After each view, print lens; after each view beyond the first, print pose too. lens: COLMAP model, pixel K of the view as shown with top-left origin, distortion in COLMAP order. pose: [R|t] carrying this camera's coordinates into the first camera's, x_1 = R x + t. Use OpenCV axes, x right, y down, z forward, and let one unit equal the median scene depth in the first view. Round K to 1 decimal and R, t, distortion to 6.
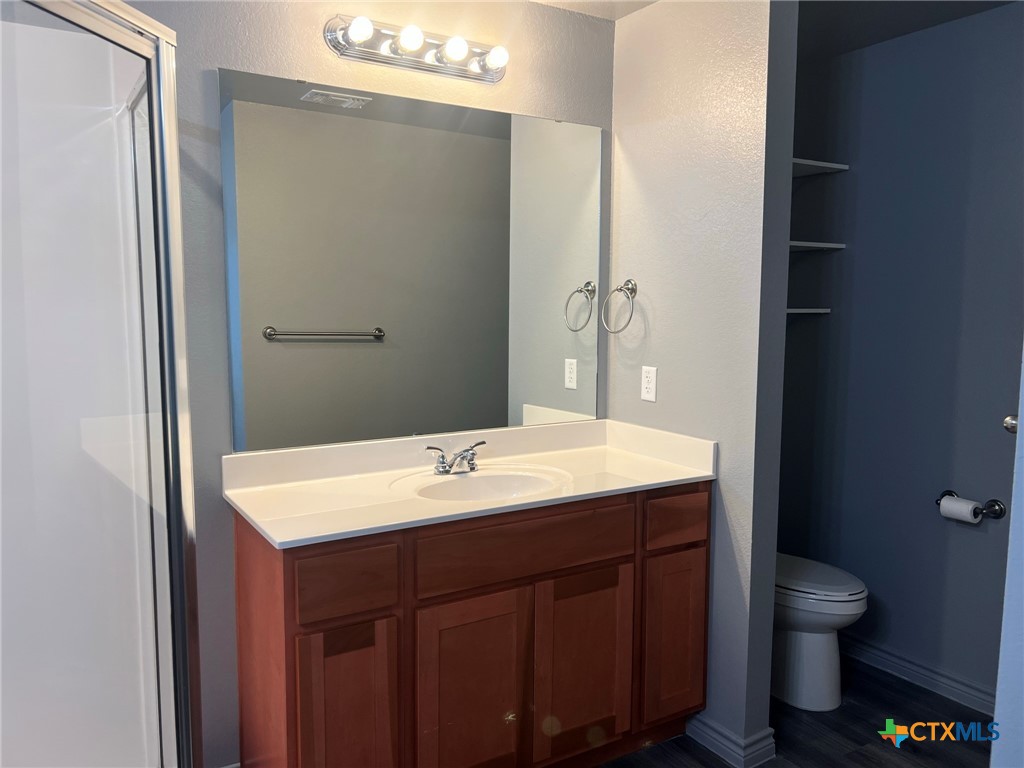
lens RADIAL K [[774.2, 0, 513.3], [0, 774.2, 381.9], [0, 0, 1]] dist [0.044584, -0.030062]
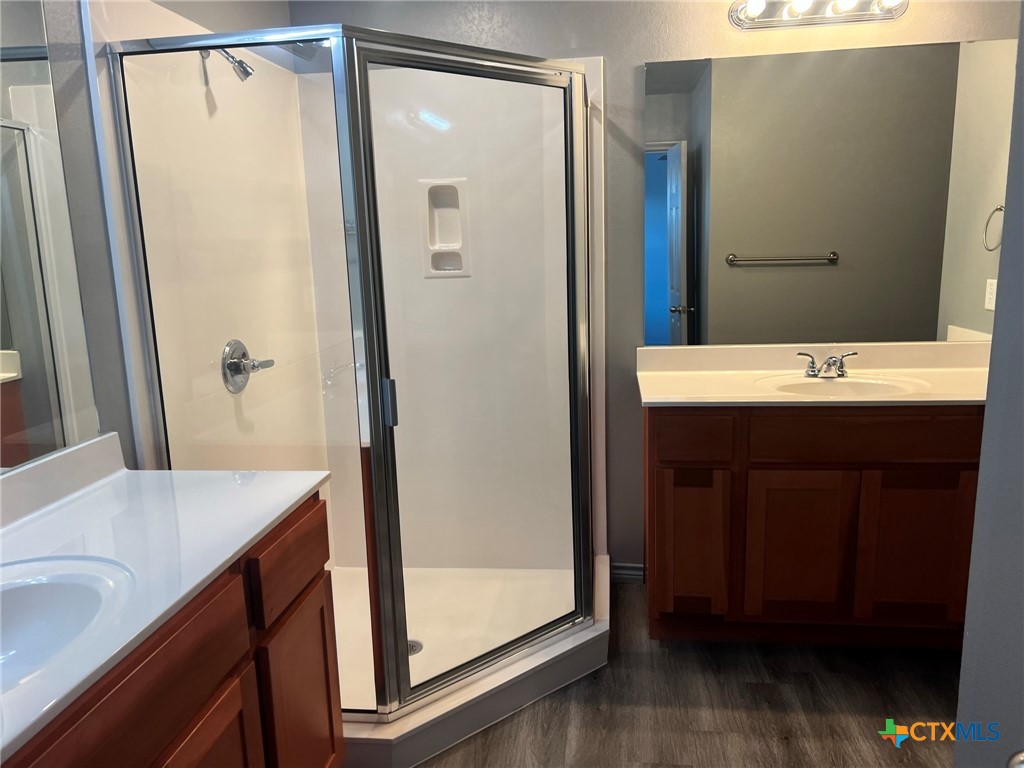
lens RADIAL K [[774.2, 0, 512.6], [0, 774.2, 385.2], [0, 0, 1]] dist [0.044584, -0.030062]
pose [[0.782561, 0.086299, -0.616564, 0.308847], [-0.026296, 0.994044, 0.105758, 0.019137], [0.622018, -0.066549, 0.780169, -0.228227]]
